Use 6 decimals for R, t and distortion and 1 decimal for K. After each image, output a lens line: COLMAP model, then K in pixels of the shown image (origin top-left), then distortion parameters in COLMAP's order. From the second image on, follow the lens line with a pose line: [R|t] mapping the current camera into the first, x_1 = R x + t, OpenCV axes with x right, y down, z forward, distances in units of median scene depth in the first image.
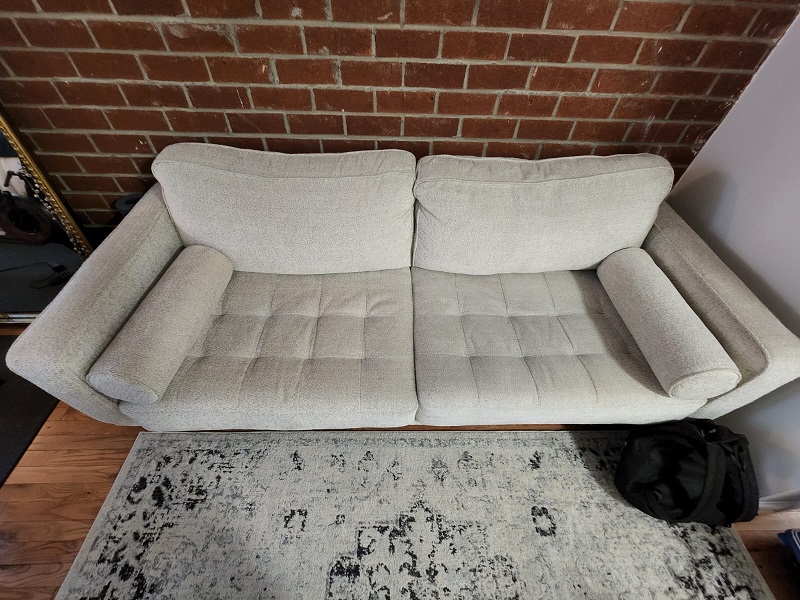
lens RADIAL K [[325.7, 0, 397.5], [0, 325.7, 299.7], [0, 0, 1]] dist [-0.002981, 0.000393]
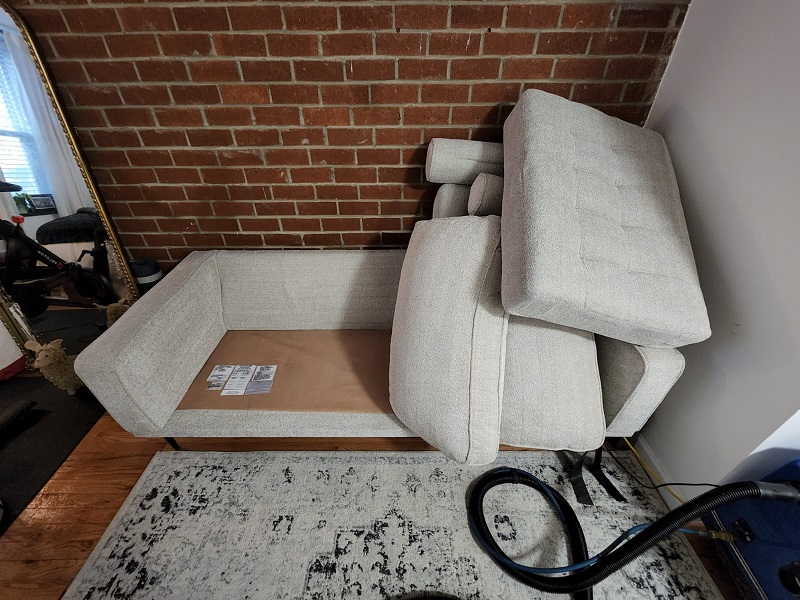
lens RADIAL K [[325.7, 0, 400.4], [0, 325.7, 301.6], [0, 0, 1]] dist [-0.002981, 0.000393]
pose [[0.999476, -0.021045, -0.024583, 0.144872], [0.014744, 0.972374, -0.232964, 0.197208], [0.028806, 0.232479, 0.972175, -0.277688]]
